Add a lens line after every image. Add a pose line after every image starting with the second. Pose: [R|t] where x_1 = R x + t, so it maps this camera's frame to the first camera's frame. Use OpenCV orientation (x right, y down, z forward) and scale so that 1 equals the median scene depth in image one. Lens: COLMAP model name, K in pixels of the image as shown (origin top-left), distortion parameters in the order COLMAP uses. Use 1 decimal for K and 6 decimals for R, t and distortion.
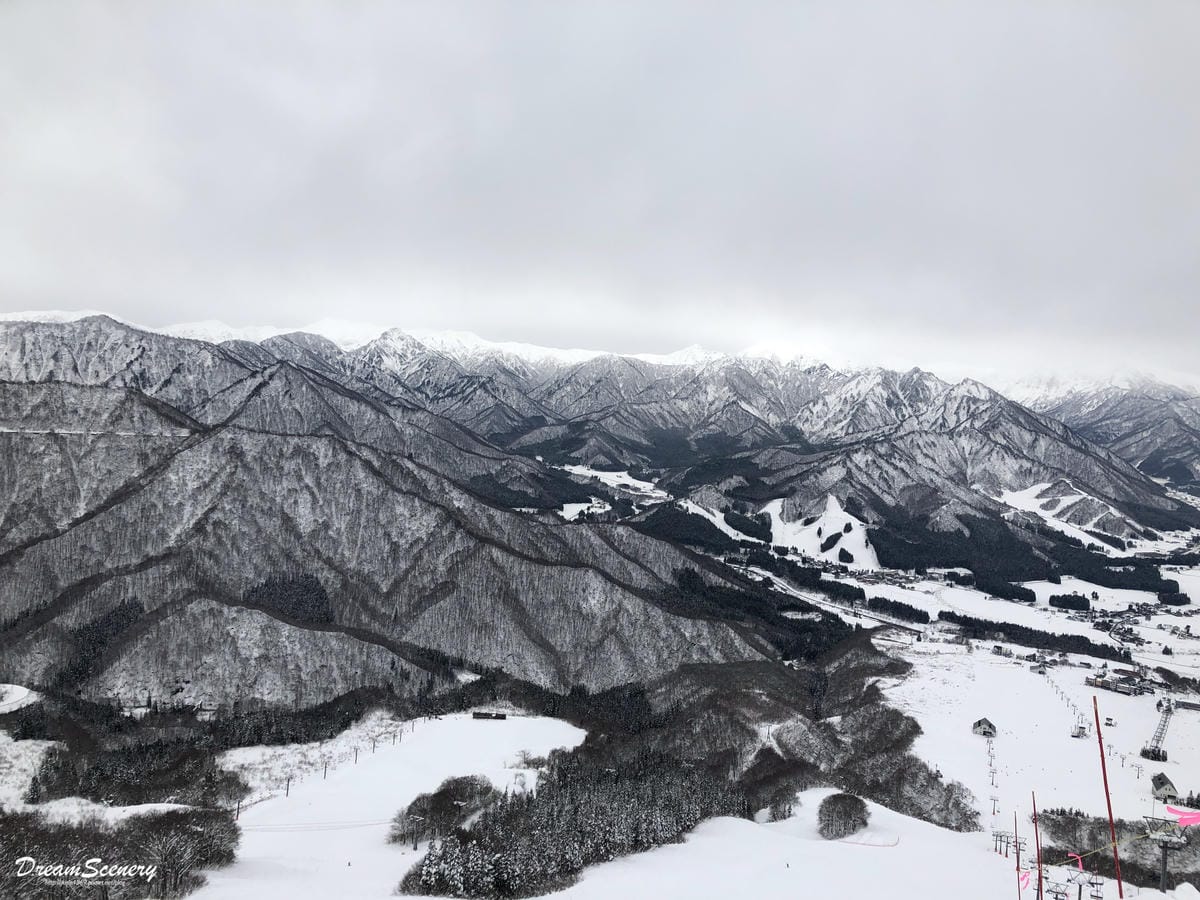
lens RADIAL K [[986.0, 0, 605.8], [0, 986.0, 456.4], [0, 0, 1]] dist [0.090989, -0.138643]
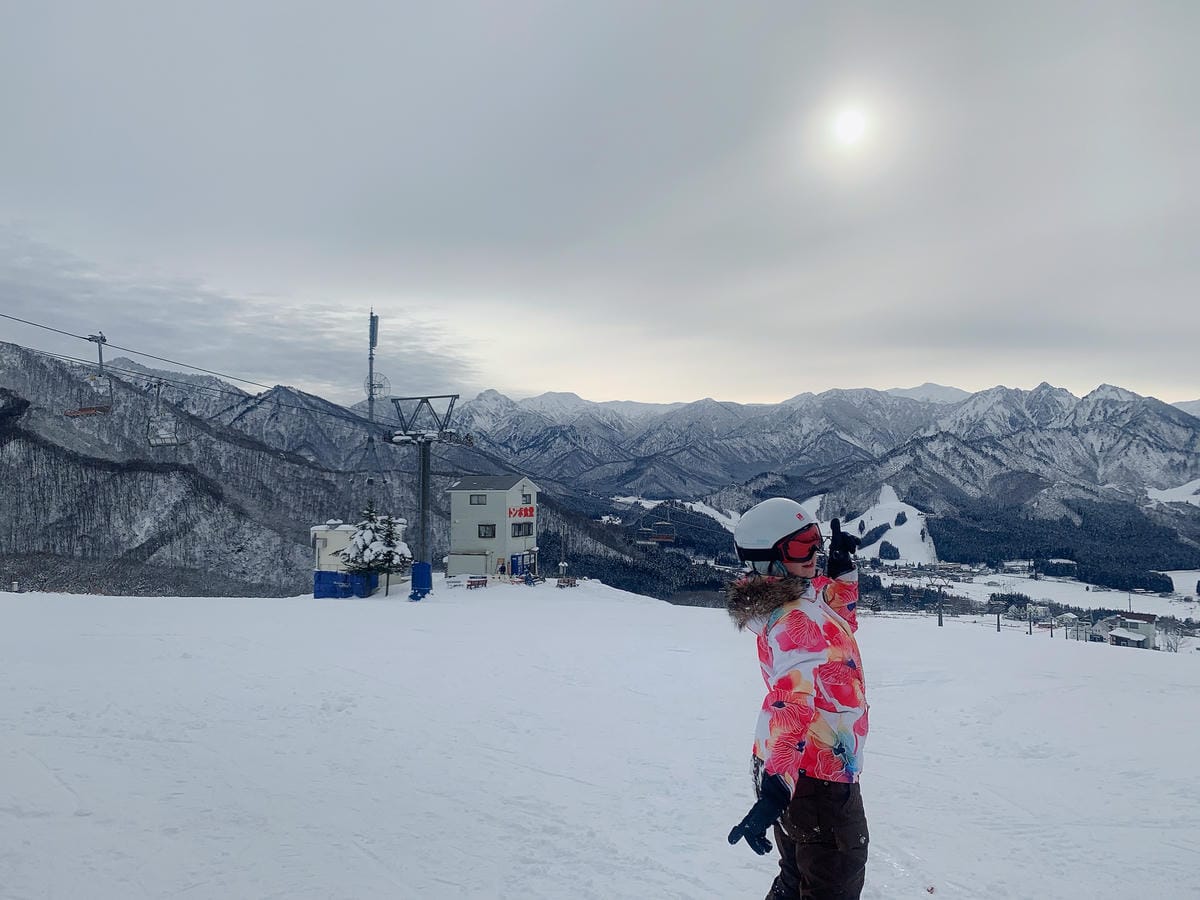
lens RADIAL K [[907.6, 0, 600.0], [0, 907.6, 450.0], [0, 0, 1]] dist [0.022284, -0.002933]
pose [[0.980143, -0.061427, -0.188540, 0.149336], [0.041231, 0.993161, -0.109230, 0.081986], [0.193960, 0.099288, 0.975972, 0.280261]]
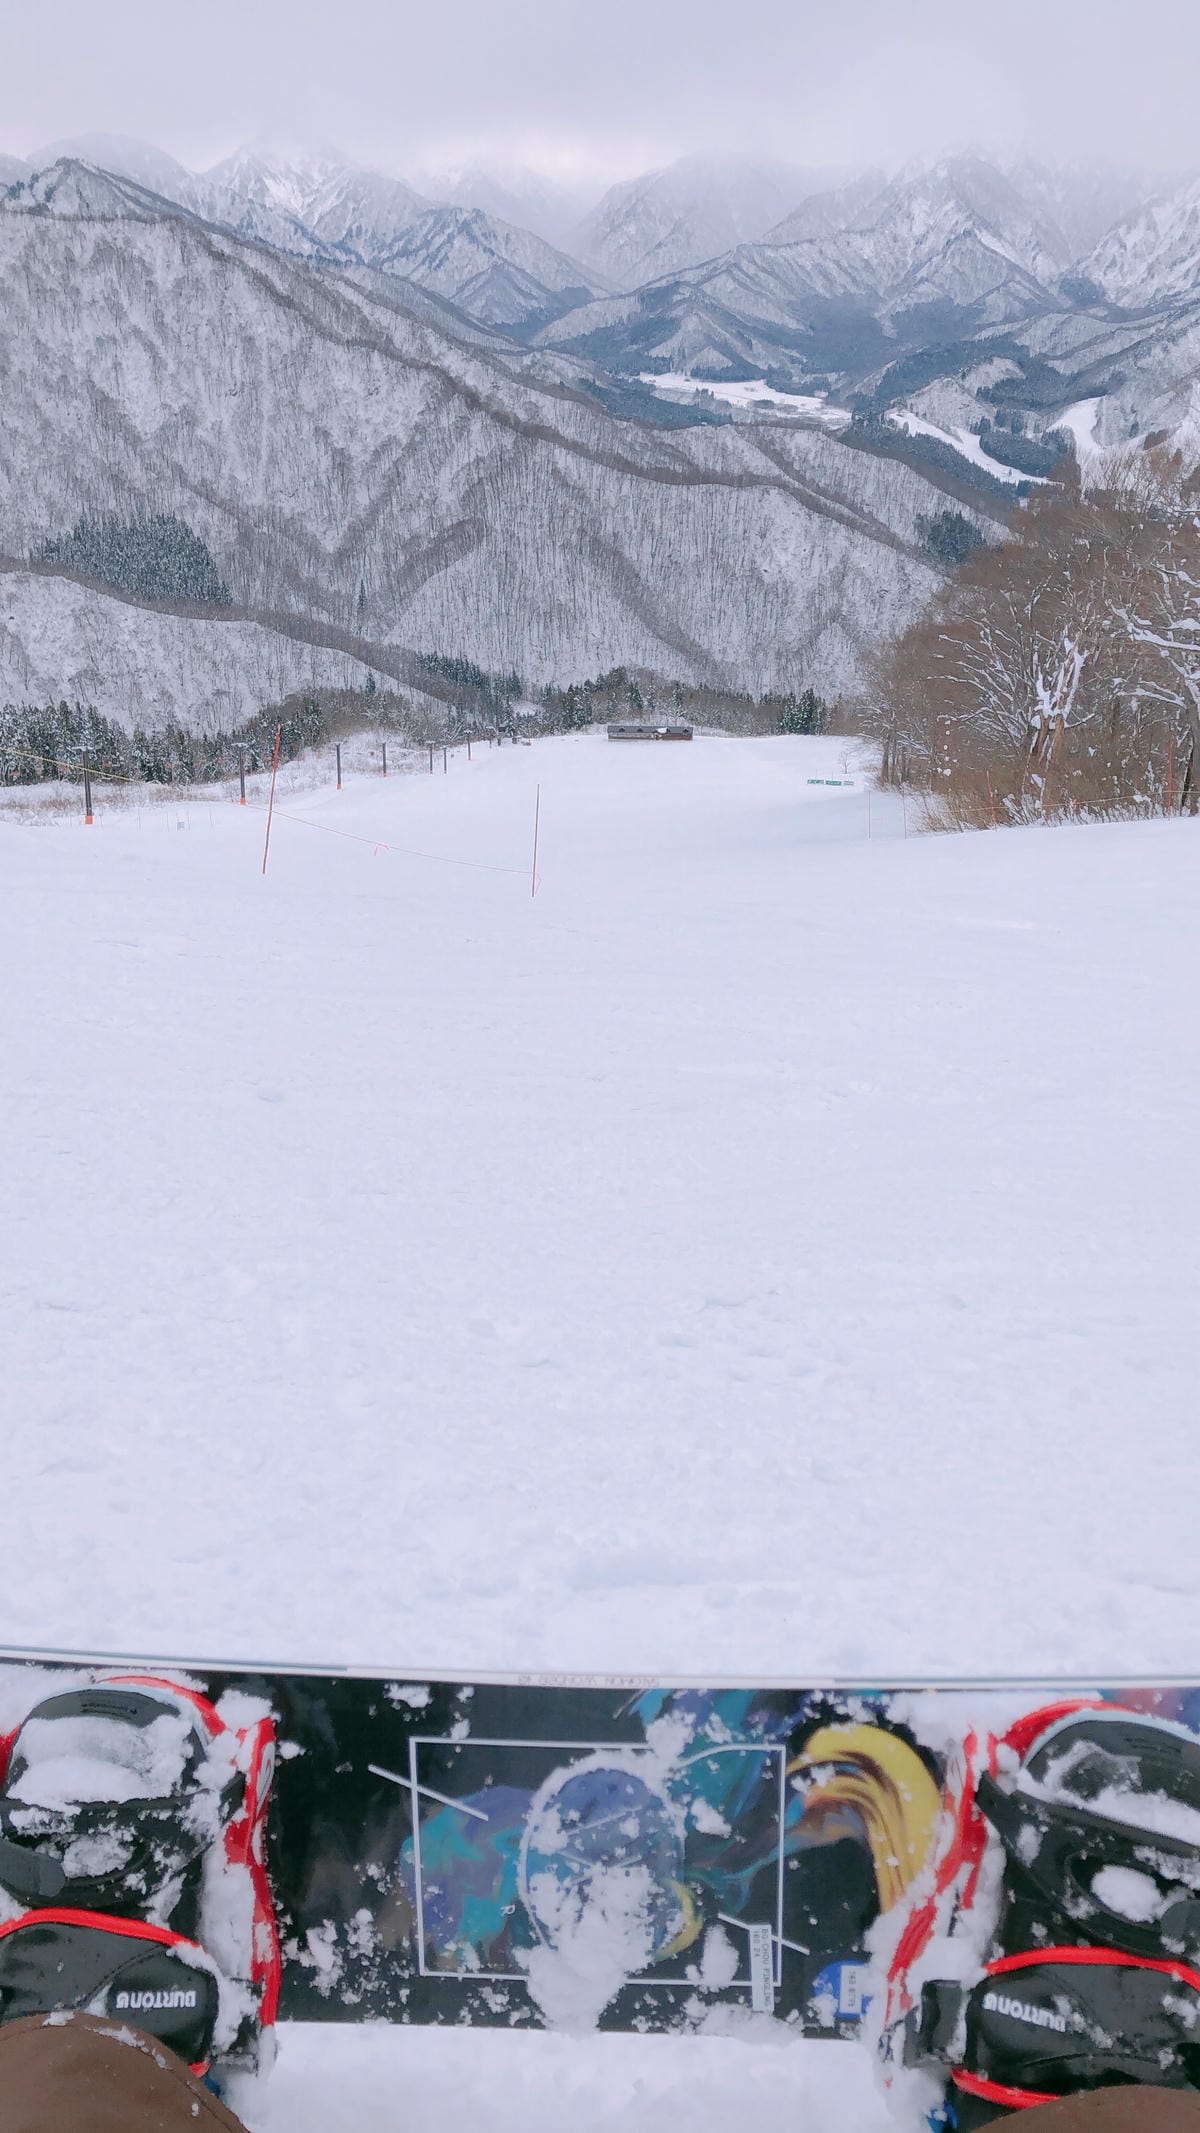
lens RADIAL K [[1662.9, 0, 592.2], [0, 1662.9, 1068.6], [0, 0, 1]] dist [0.012208, 0.008546]
pose [[0.997468, -0.026237, -0.066101, -0.027403], [0.048609, 0.929978, 0.364387, 0.039998], [0.051912, -0.366677, 0.928899, 0.095252]]
